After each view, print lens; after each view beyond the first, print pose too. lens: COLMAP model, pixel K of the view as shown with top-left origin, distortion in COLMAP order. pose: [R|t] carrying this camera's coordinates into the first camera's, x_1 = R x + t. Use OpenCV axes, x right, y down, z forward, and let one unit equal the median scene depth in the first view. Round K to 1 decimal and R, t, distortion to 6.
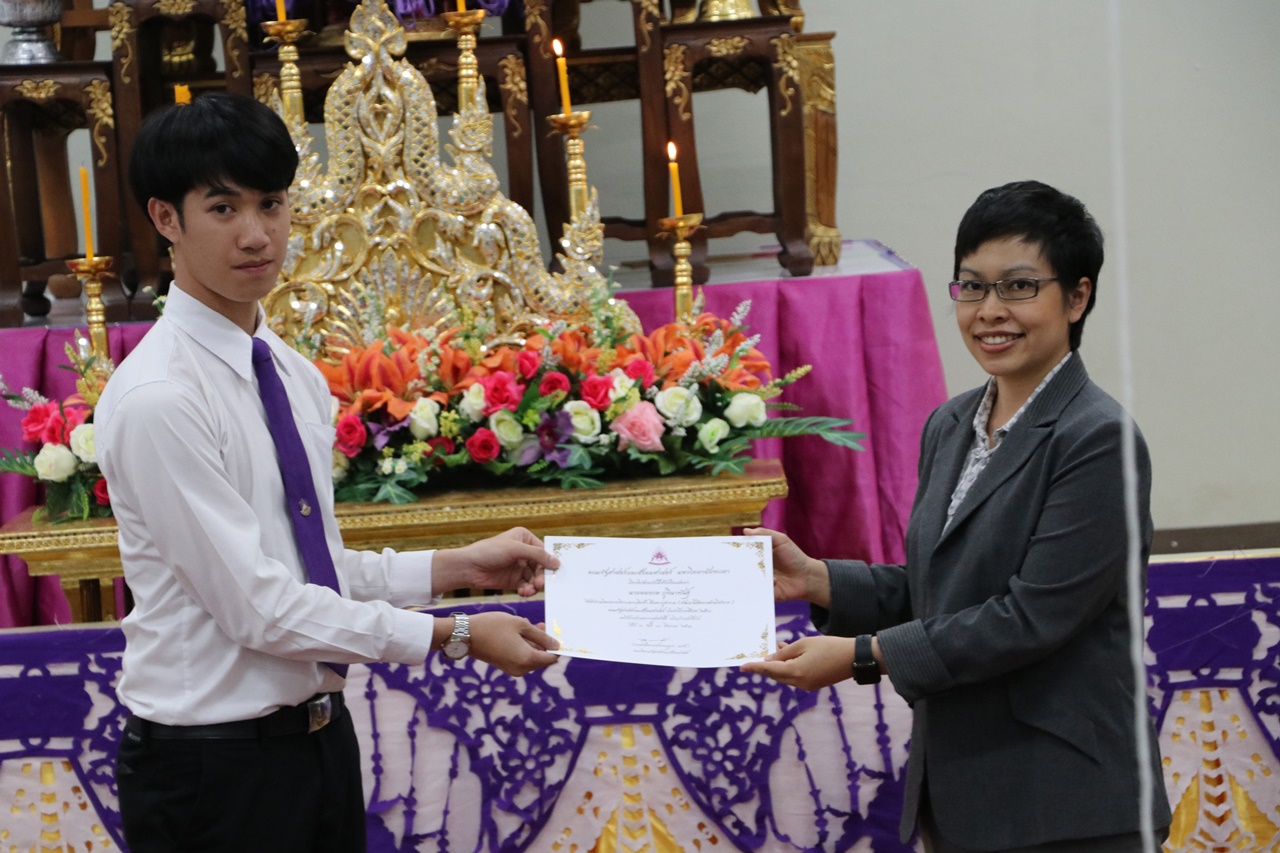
lens RADIAL K [[5430.4, 0, 644.4], [0, 5430.4, 435.7], [0, 0, 1]] dist [1.162805, 1.920747]
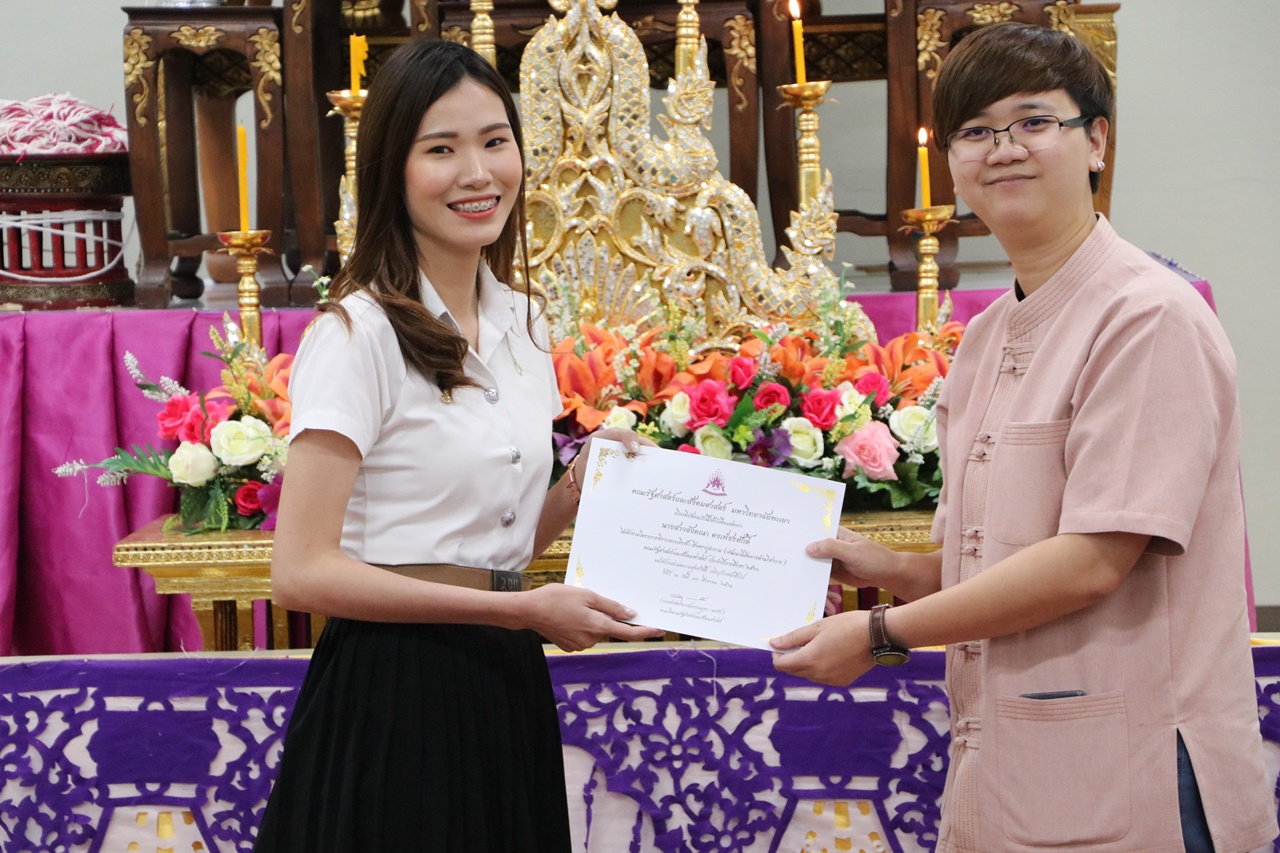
lens RADIAL K [[5595.9, 0, 637.4], [0, 5595.9, 431.8], [0, 0, 1]] dist [1.156958, 4.829364]
pose [[0.998253, 0.041995, -0.041561, -0.000811], [-0.042376, 0.999067, -0.008338, 0.004161], [0.041172, 0.010084, 0.999101, 0.116507]]
